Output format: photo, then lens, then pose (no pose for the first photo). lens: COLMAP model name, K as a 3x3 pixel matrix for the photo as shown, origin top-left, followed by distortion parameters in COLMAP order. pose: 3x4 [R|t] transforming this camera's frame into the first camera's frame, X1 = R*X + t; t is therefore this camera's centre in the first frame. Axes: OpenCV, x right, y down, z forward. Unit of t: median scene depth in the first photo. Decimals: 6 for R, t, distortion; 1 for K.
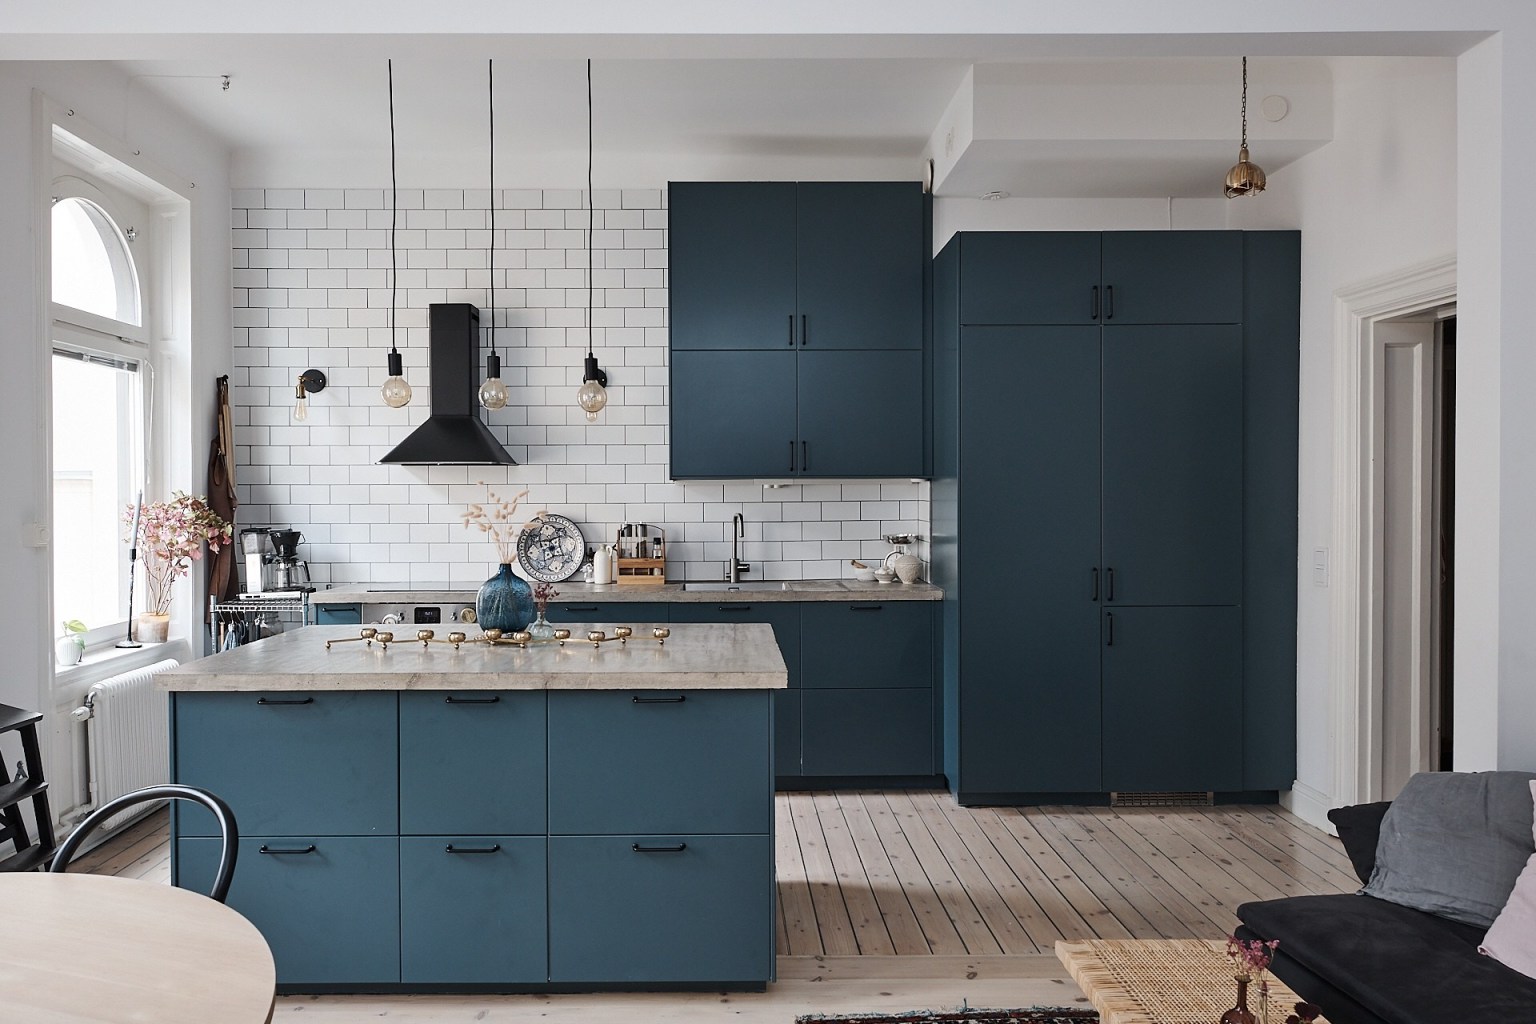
lens RADIAL K [[1050.7, 0, 763.5], [0, 1050.7, 505.3], [0, 0, 1]] dist [0.004774, -0.005571]
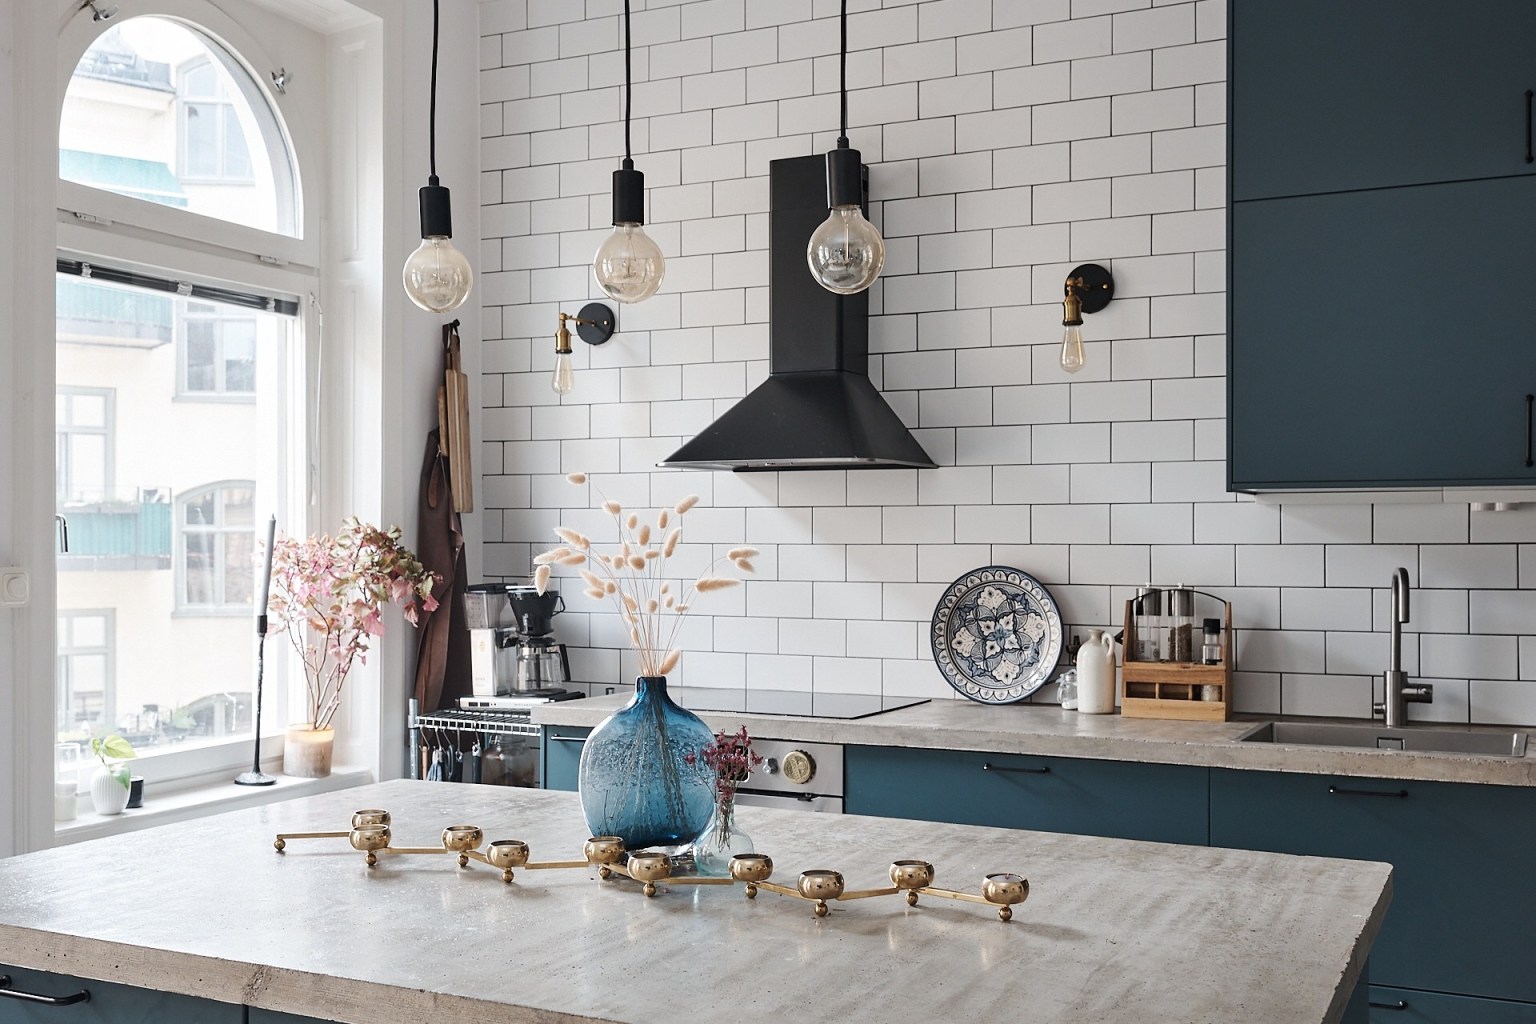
lens RADIAL K [[1542.0, 0, 814.8], [0, 1542.0, 549.4], [0, 0, 1]] dist [0.010319, 0.000000]
pose [[0.887008, 0.006096, -0.461714, 0.057110], [-0.009361, 0.999945, -0.004783, 0.005205], [0.461659, 0.008565, 0.887016, 0.322743]]
